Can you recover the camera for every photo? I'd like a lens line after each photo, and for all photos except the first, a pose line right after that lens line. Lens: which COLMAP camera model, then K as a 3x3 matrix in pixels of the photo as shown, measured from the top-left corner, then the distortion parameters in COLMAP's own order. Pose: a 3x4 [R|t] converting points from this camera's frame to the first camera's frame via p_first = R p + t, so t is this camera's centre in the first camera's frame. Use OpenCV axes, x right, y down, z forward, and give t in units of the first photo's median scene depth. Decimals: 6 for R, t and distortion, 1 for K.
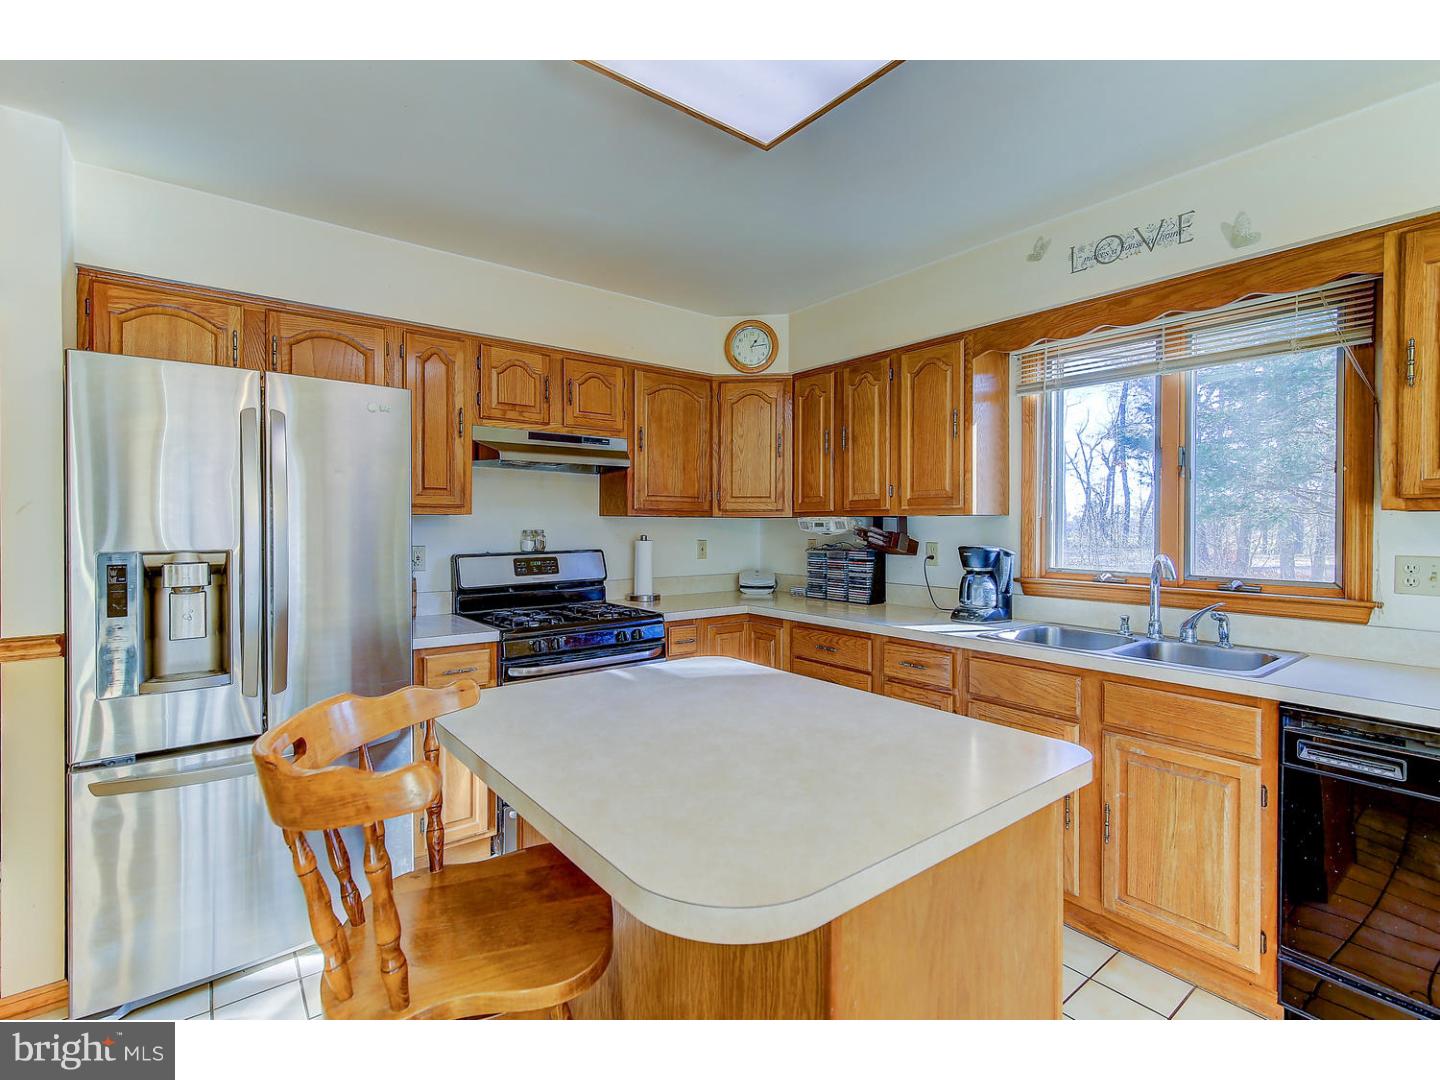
lens RADIAL K [[662.9, 0, 716.7], [0, 662.9, 527.2], [0, 0, 1]] dist [0.000258, 0.000215]
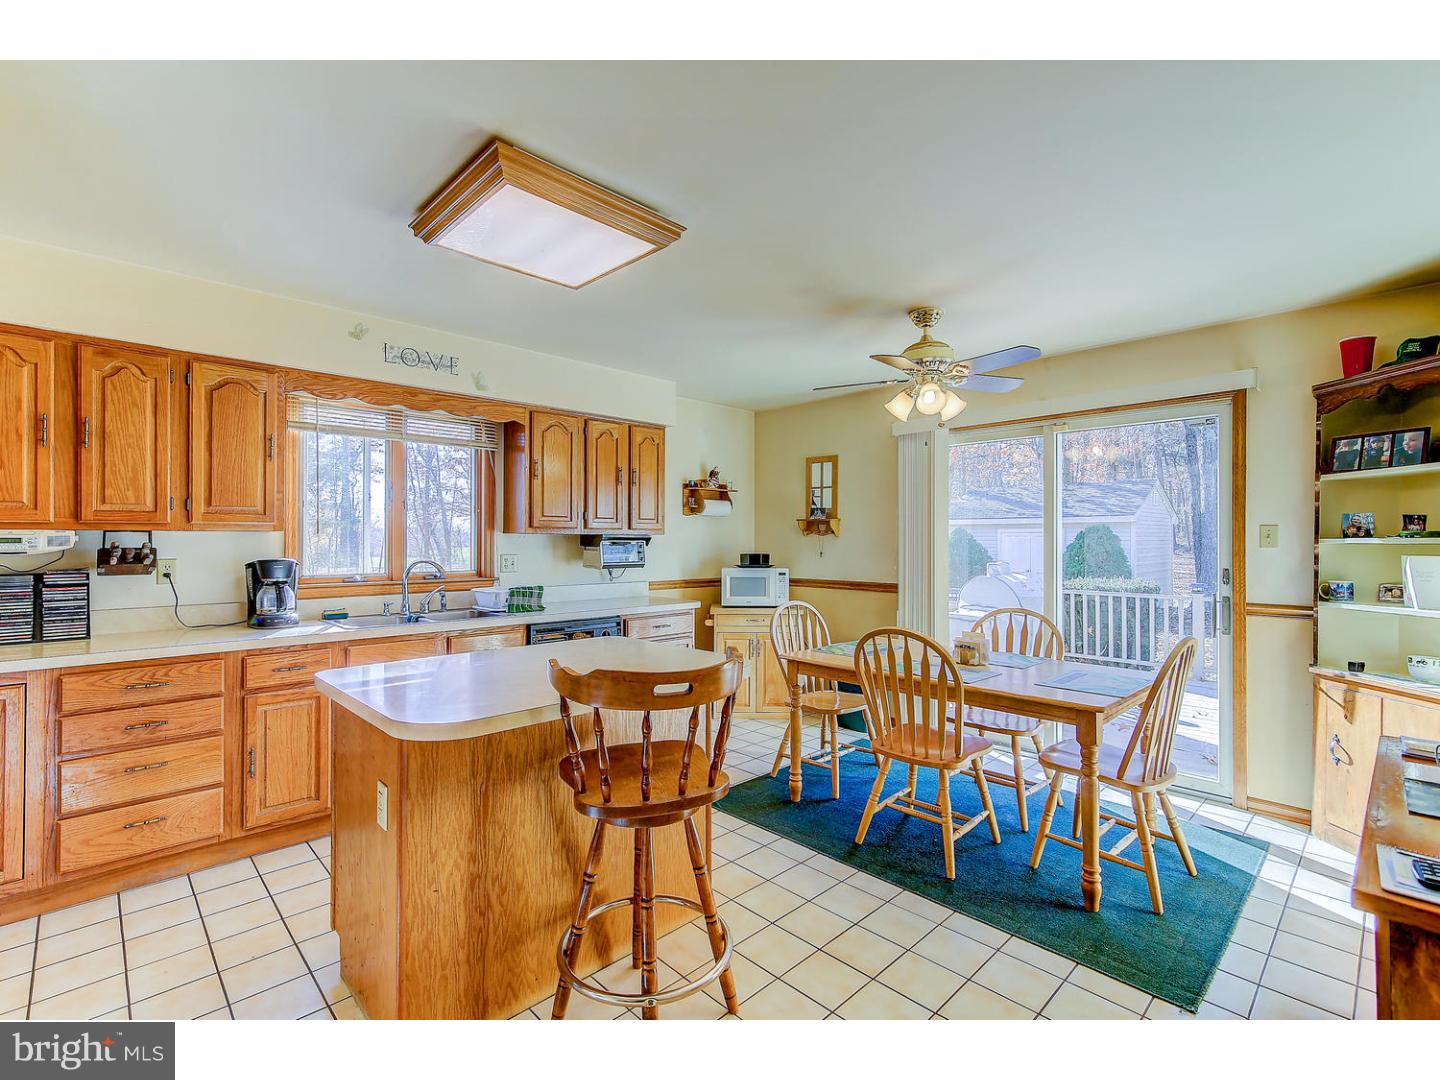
lens RADIAL K [[666.2, 0, 716.8], [0, 666.2, 544.2], [0, 0, 1]] dist [-0.000450, -0.000108]
pose [[-0.103289, -0.007206, 0.994625, -1.111542], [0.004308, 0.999961, 0.007692, -0.003621], [-0.994642, 0.005080, -0.103254, 0.525449]]
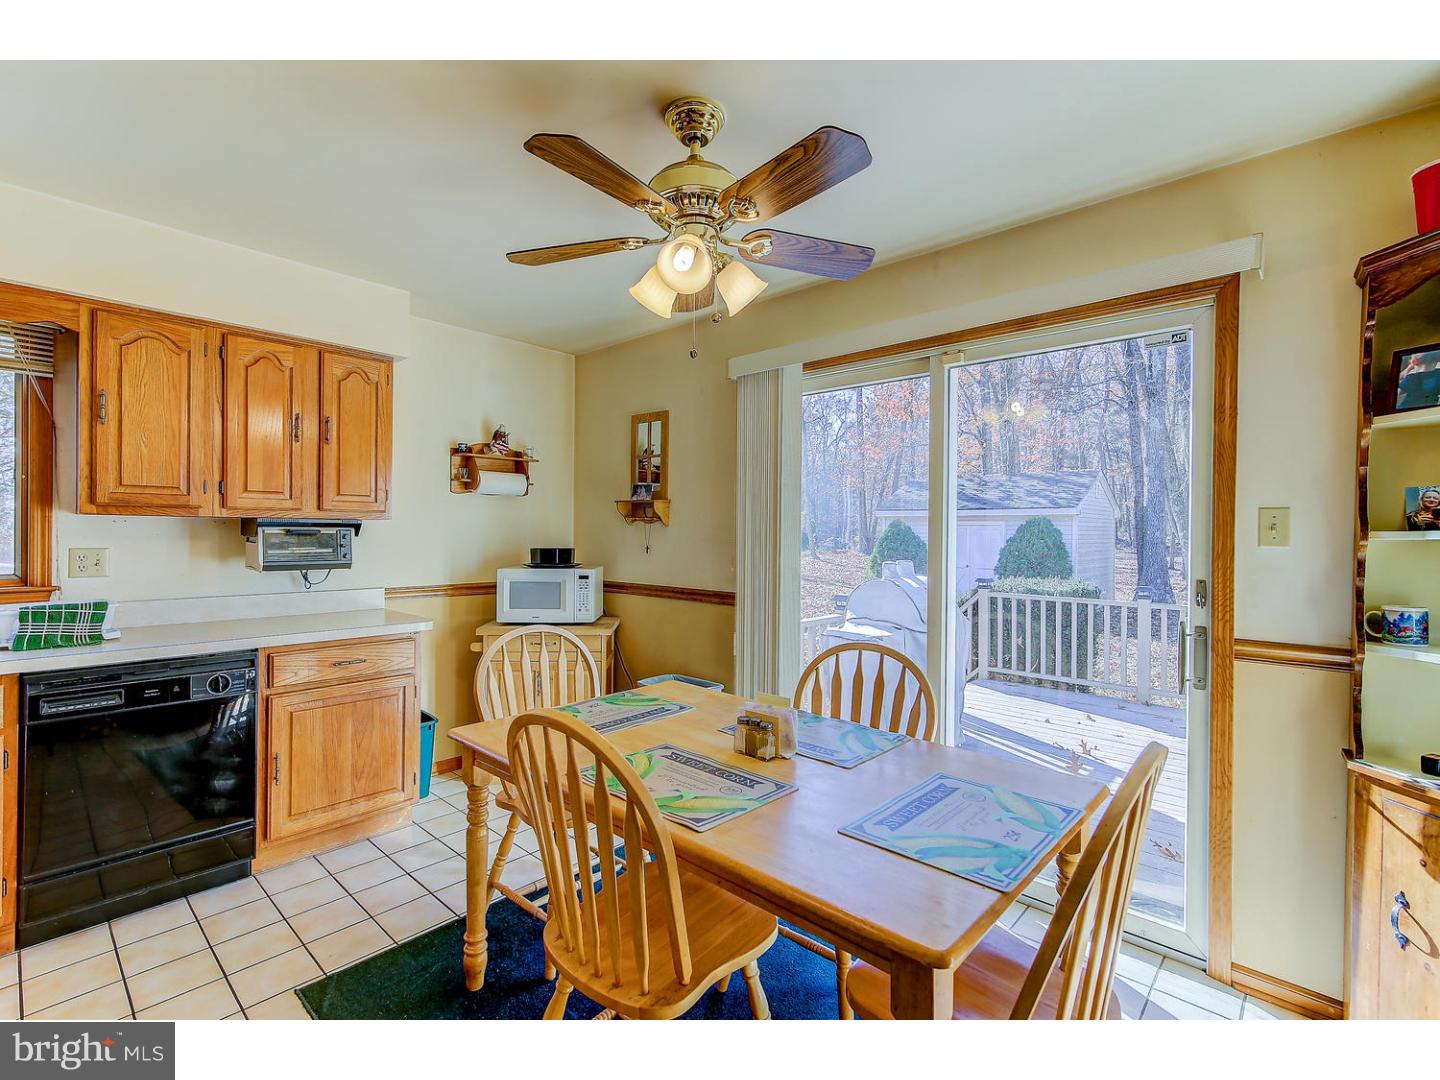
lens RADIAL K [[671.7, 0, 720.0], [0, 671.7, 540.0], [0, 0, 1]] dist [-0.000166, 0.000048]
pose [[-0.171426, -0.014739, 0.985087, -0.465051], [-0.003645, 0.999891, 0.014326, 0.002947], [-0.985190, -0.001135, -0.171461, -0.019194]]
